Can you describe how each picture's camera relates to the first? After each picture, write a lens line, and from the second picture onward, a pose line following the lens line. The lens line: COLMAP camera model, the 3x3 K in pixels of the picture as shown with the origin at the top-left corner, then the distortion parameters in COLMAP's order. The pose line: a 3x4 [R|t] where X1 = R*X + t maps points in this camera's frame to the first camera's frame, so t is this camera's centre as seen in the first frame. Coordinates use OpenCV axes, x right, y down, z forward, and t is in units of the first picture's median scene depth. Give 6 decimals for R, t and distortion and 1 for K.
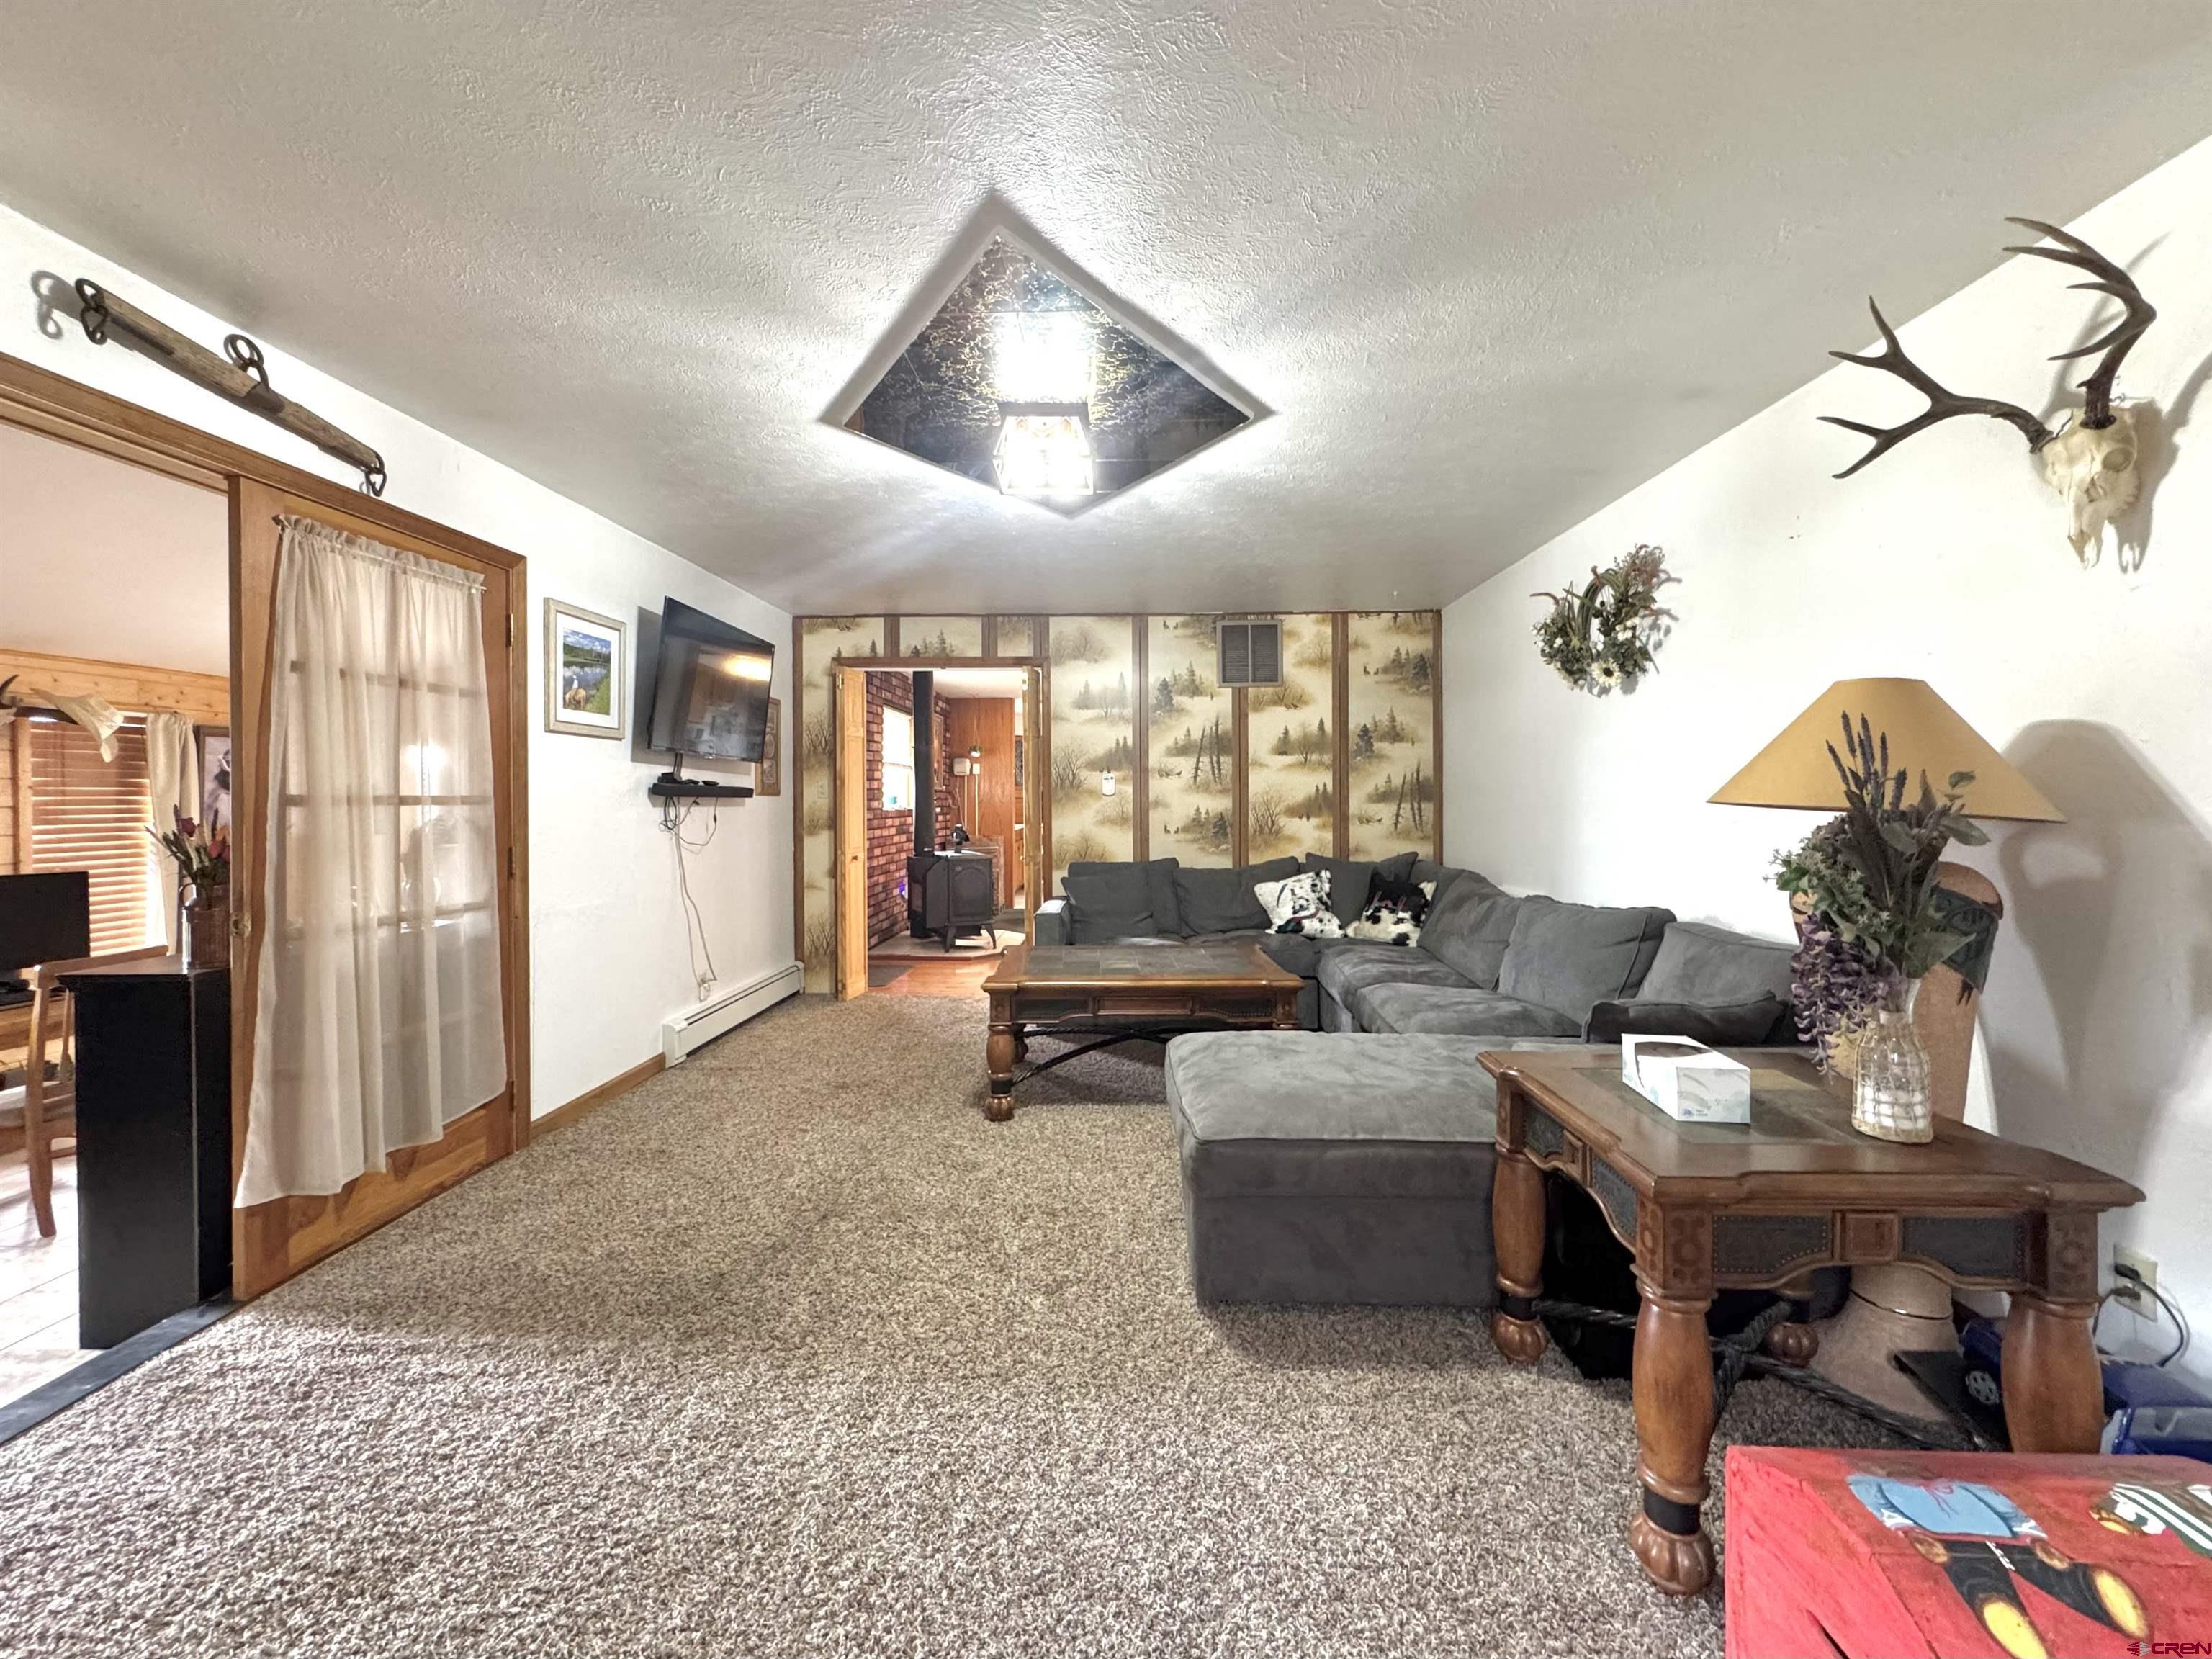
lens RADIAL K [[907.9, 0, 1108.9], [0, 907.9, 805.5], [0, 0, 1]] dist [-0.000845, -0.000155]
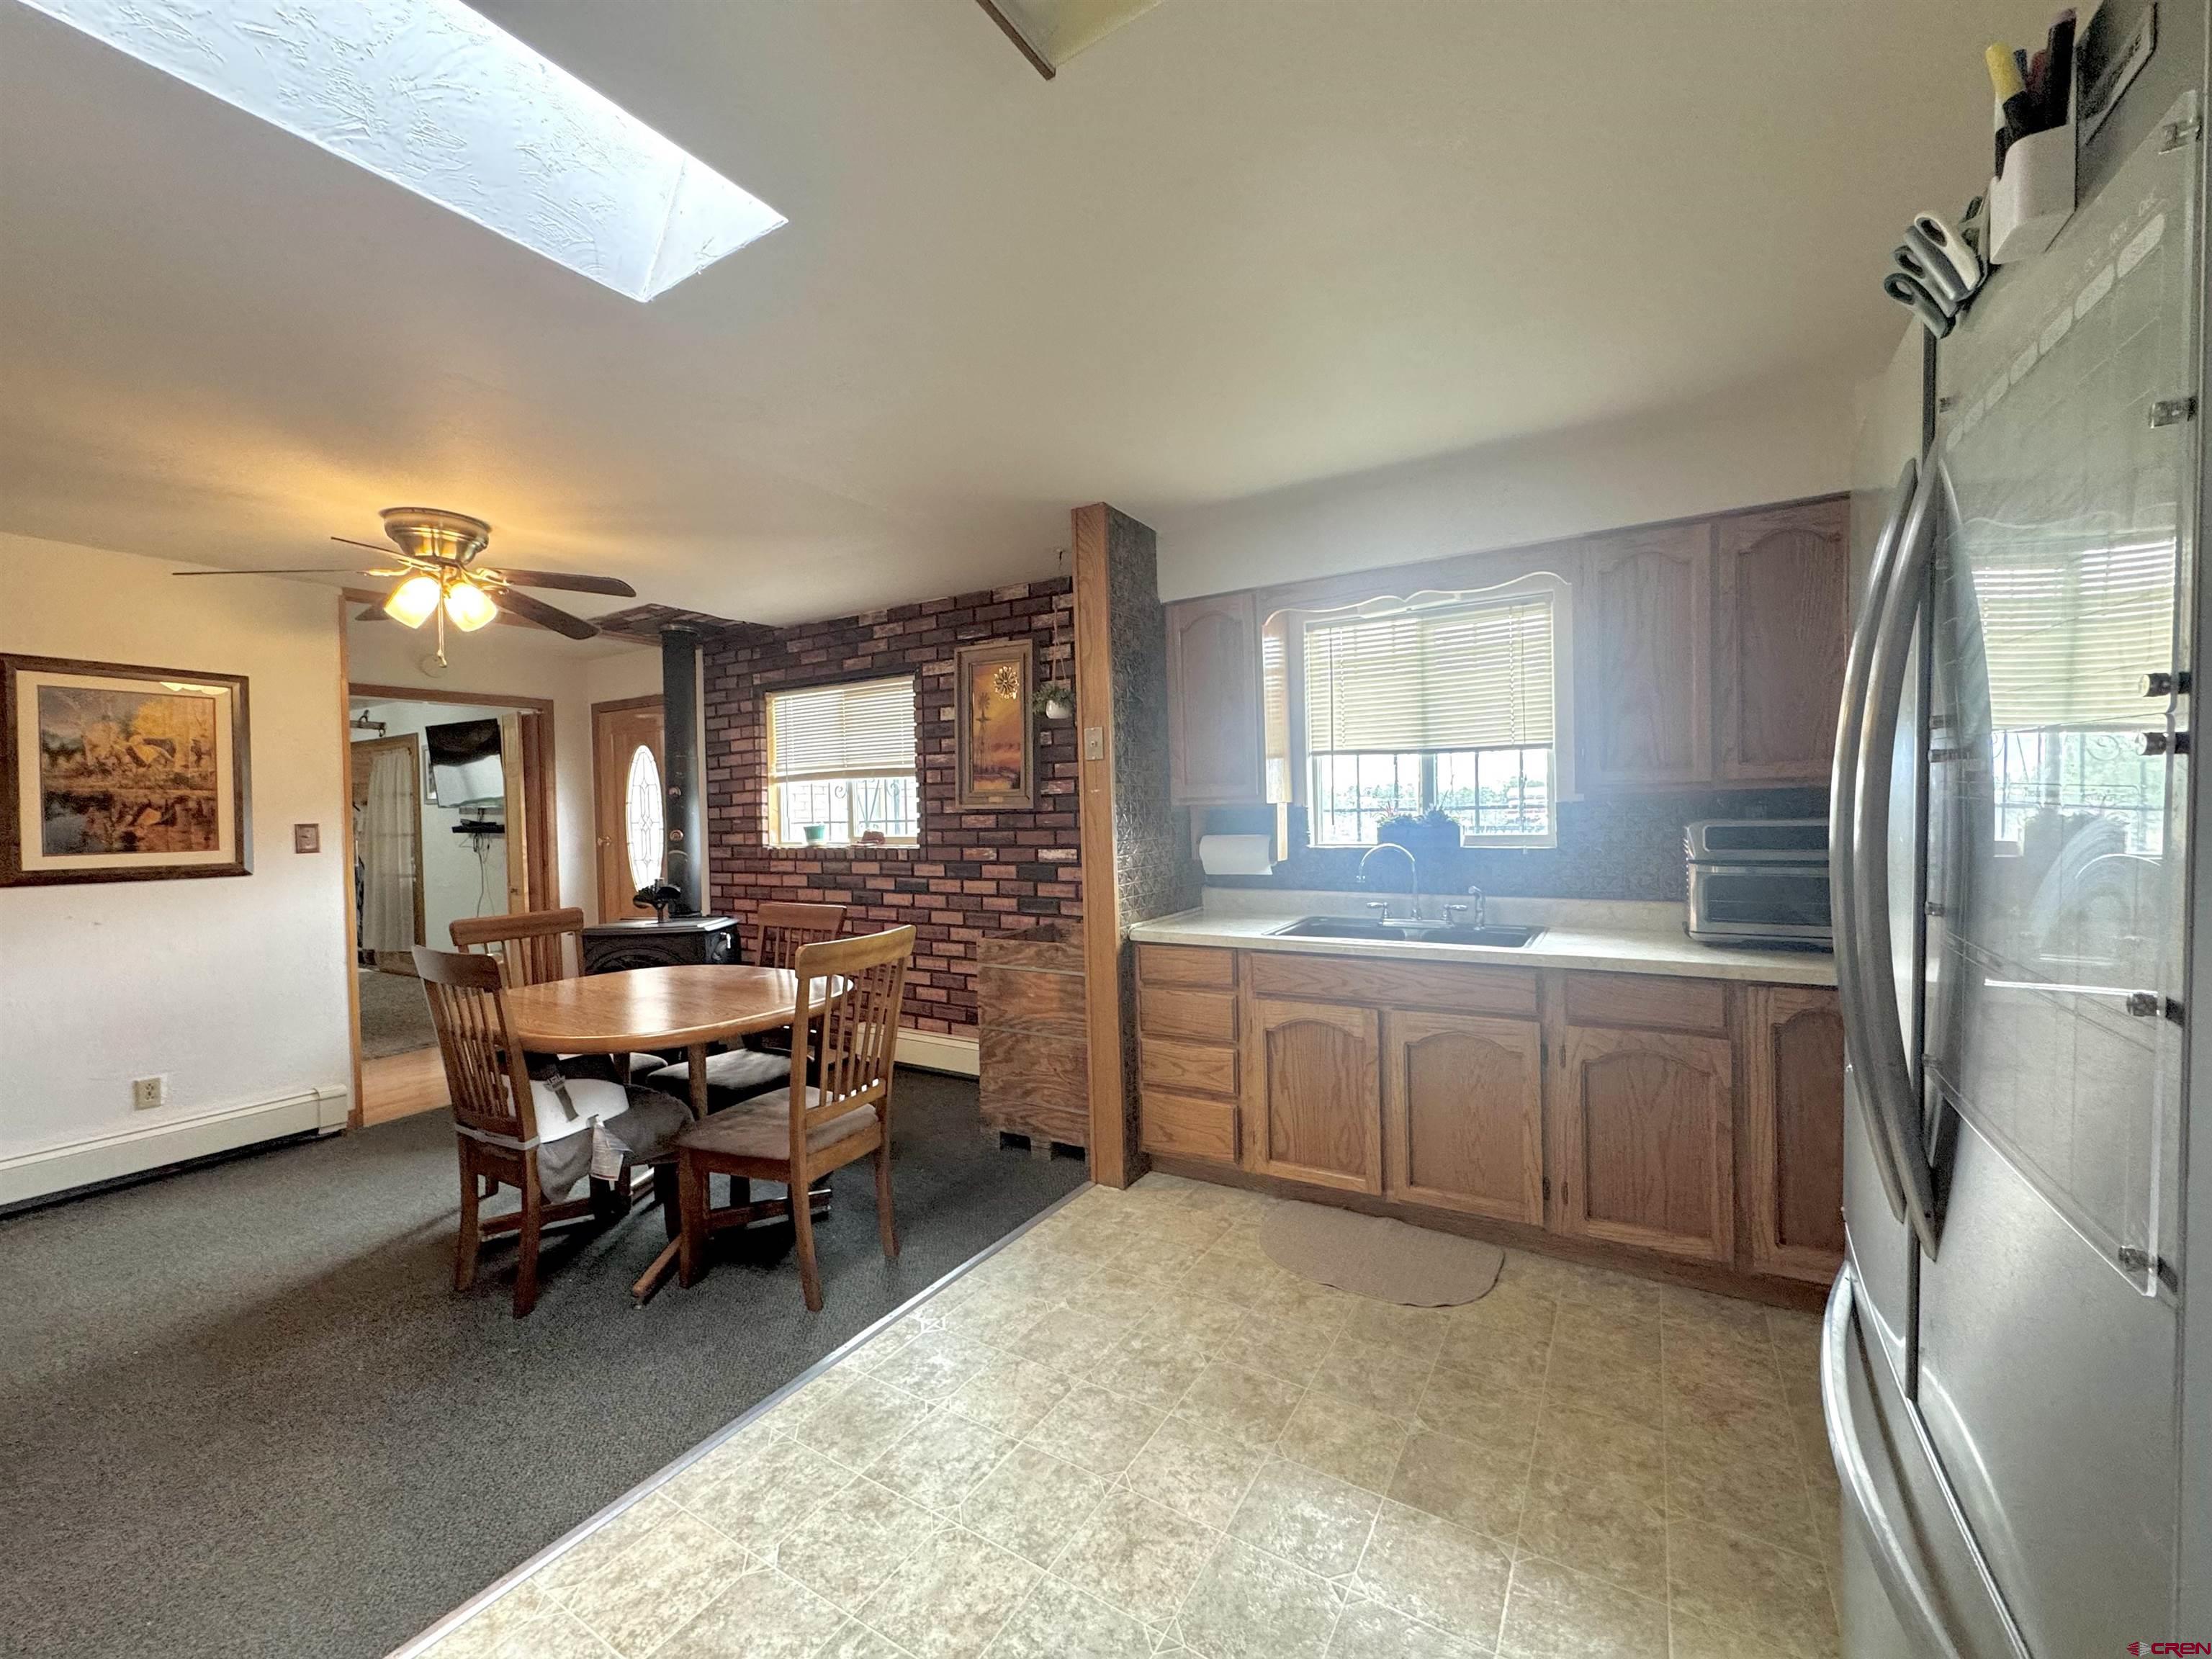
lens RADIAL K [[881.5, 0, 1106.0], [0, 881.5, 829.5], [0, 0, 1]] dist [0.001962, 0.000072]
pose [[-0.490751, 0.034823, -0.870604, 0.426732], [0.018222, 0.999393, 0.029702, -0.049172], [0.871109, -0.001288, -0.491087, 3.207200]]
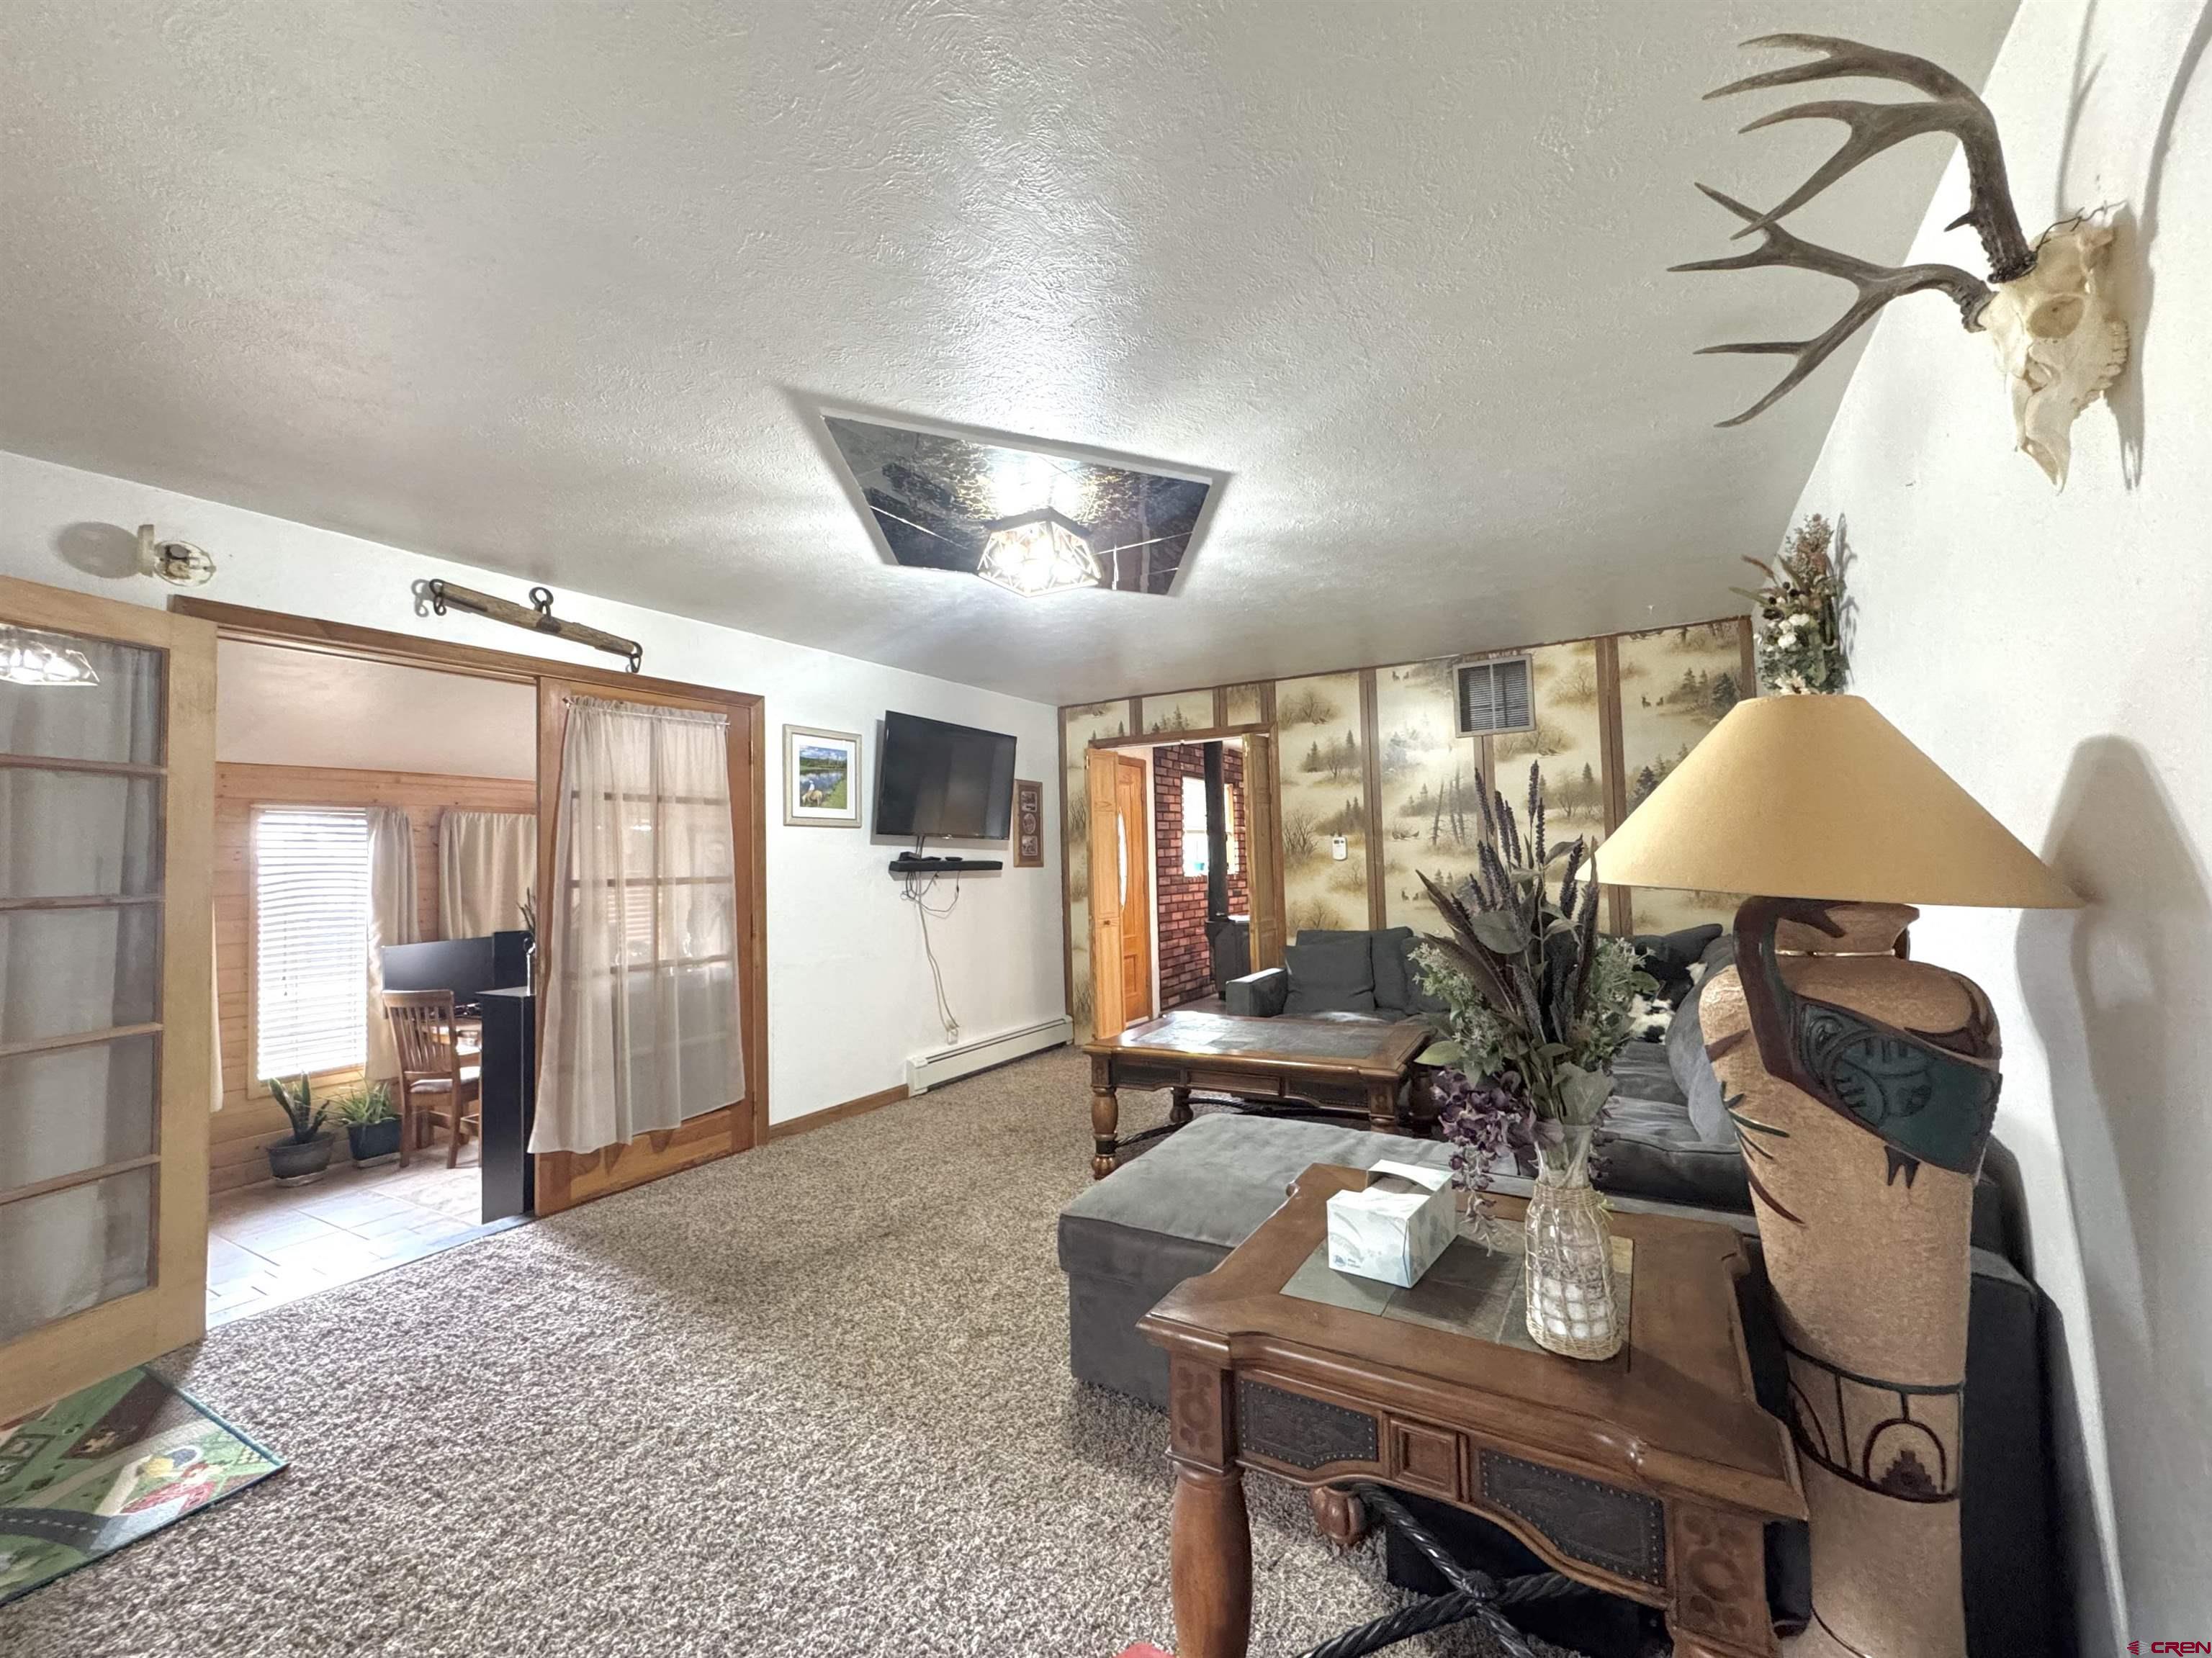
lens RADIAL K [[907.0, 0, 1106.0], [0, 907.0, 829.0], [0, 0, 1]] dist [-0.002441, -0.000064]
pose [[0.873487, -0.037408, -0.485407, 0.379564], [0.017905, 0.998838, -0.044755, -0.008596], [0.486517, 0.030401, 0.873142, 0.073395]]
